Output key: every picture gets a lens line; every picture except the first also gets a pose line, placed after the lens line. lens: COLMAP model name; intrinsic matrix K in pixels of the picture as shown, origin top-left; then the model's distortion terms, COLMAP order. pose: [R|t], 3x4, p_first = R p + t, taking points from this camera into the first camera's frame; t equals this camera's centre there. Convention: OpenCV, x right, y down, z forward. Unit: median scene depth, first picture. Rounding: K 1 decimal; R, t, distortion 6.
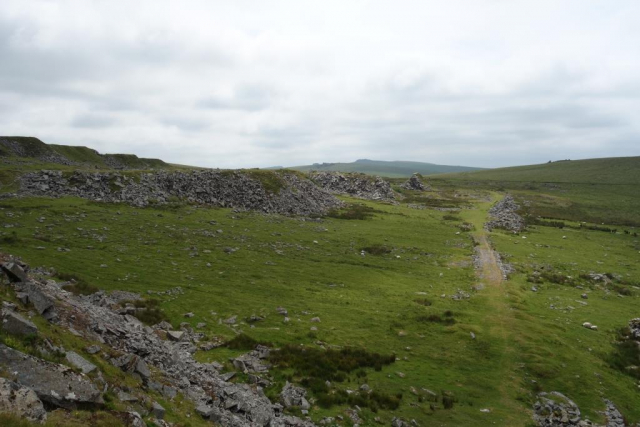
lens RADIAL K [[507.6, 0, 320.0], [0, 507.6, 213.5], [0, 0, 1]] dist [-0.008635, -0.004376]
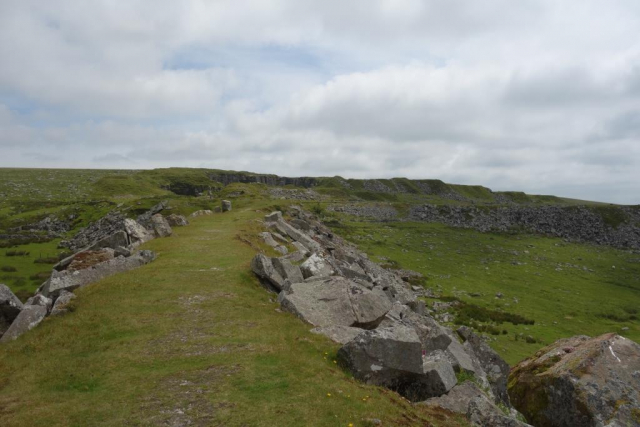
lens RADIAL K [[507.6, 0, 320.0], [0, 507.6, 213.5], [0, 0, 1]] dist [-0.008635, -0.004376]
pose [[0.689272, 0.019499, -0.724240, 0.263605], [-0.071498, 0.996589, -0.041215, 0.020267], [0.720966, 0.080190, 0.688315, -0.185123]]
